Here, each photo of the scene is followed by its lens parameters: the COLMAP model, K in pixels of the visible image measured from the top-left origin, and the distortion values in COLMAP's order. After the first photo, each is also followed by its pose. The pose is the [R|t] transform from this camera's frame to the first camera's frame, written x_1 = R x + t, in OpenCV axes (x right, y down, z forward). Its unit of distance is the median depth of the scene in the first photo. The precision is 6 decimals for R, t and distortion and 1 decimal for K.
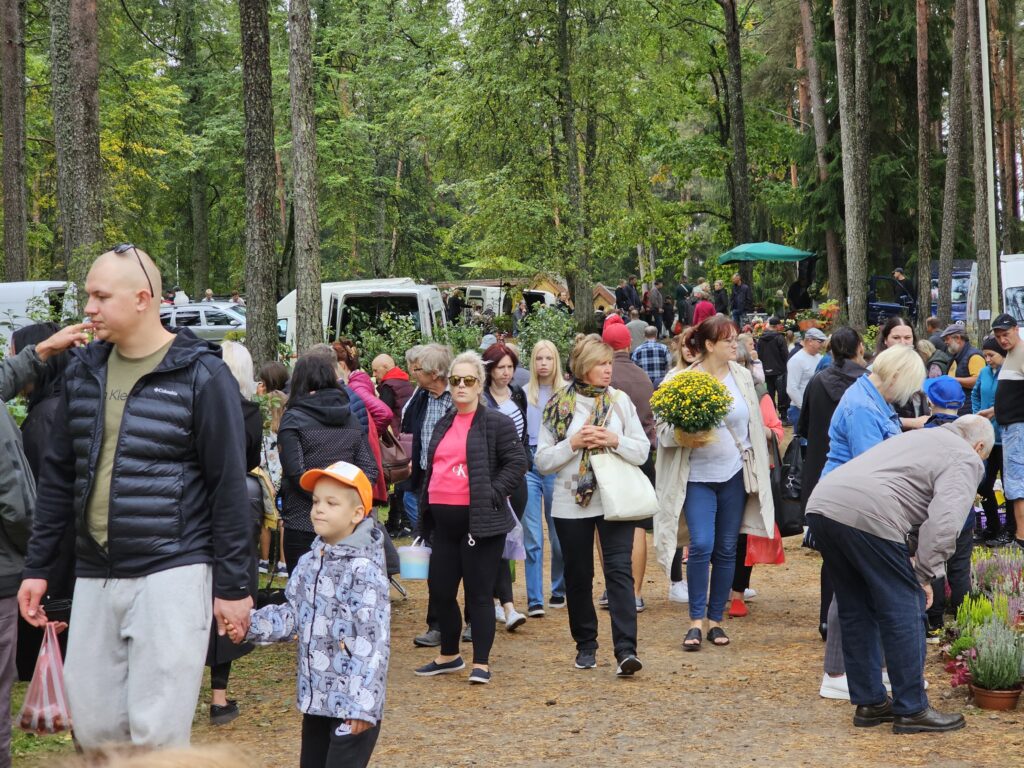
lens RADIAL K [[2017.3, 0, 512.0], [0, 2017.3, 384.0], [0, 0, 1]] dist [0.056961, 0.120951]
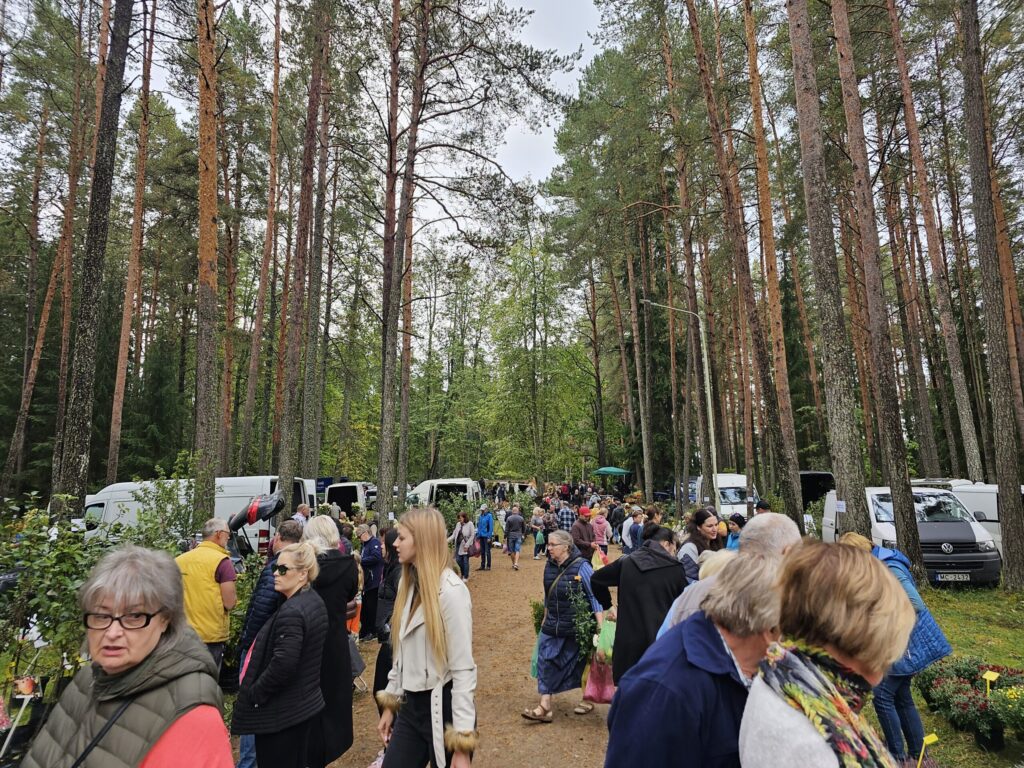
lens RADIAL K [[670.4, 0, 512.0], [0, 670.4, 384.0], [0, 0, 1]] dist [0.073783, -0.001966]
pose [[0.999535, 0.017637, -0.024878, 0.019365], [-0.022092, 0.981137, -0.192045, -0.007399], [0.021021, 0.192505, 0.981071, 0.149120]]
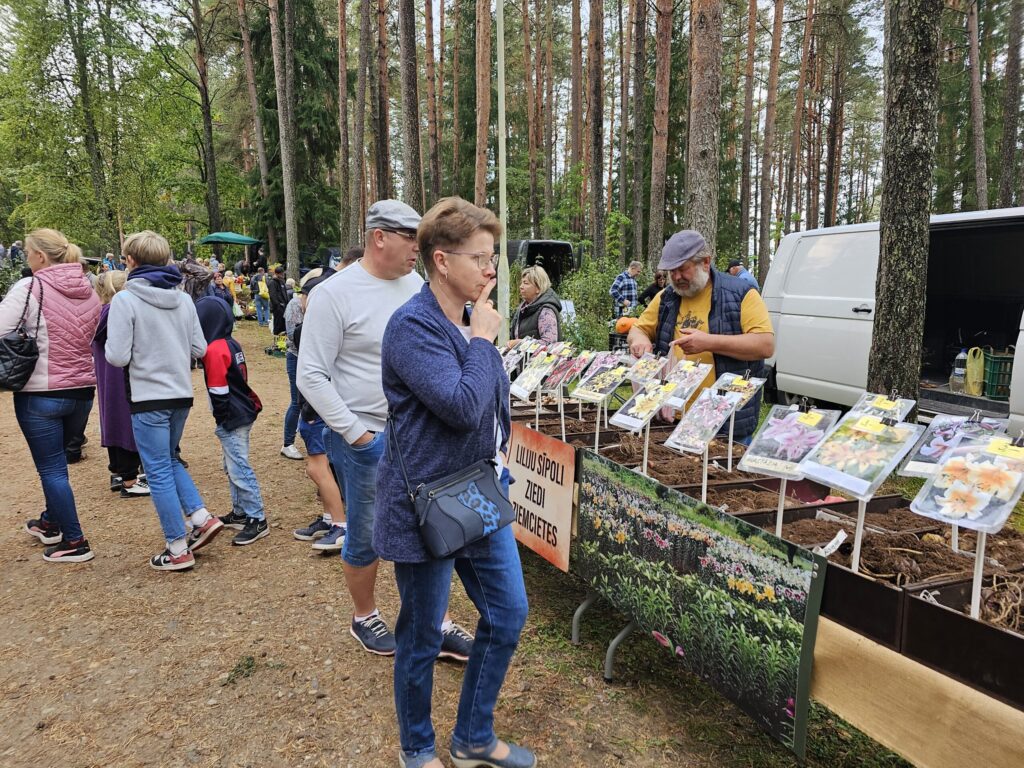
lens RADIAL K [[690.6, 0, 482.8], [0, 690.6, 385.2], [0, 0, 1]] dist [0.086123, 0.000277]
pose [[0.890436, -0.013428, 0.454910, 0.046875], [-0.031747, 0.995297, 0.091521, -0.003110], [-0.454000, -0.095935, 0.885822, 0.382760]]
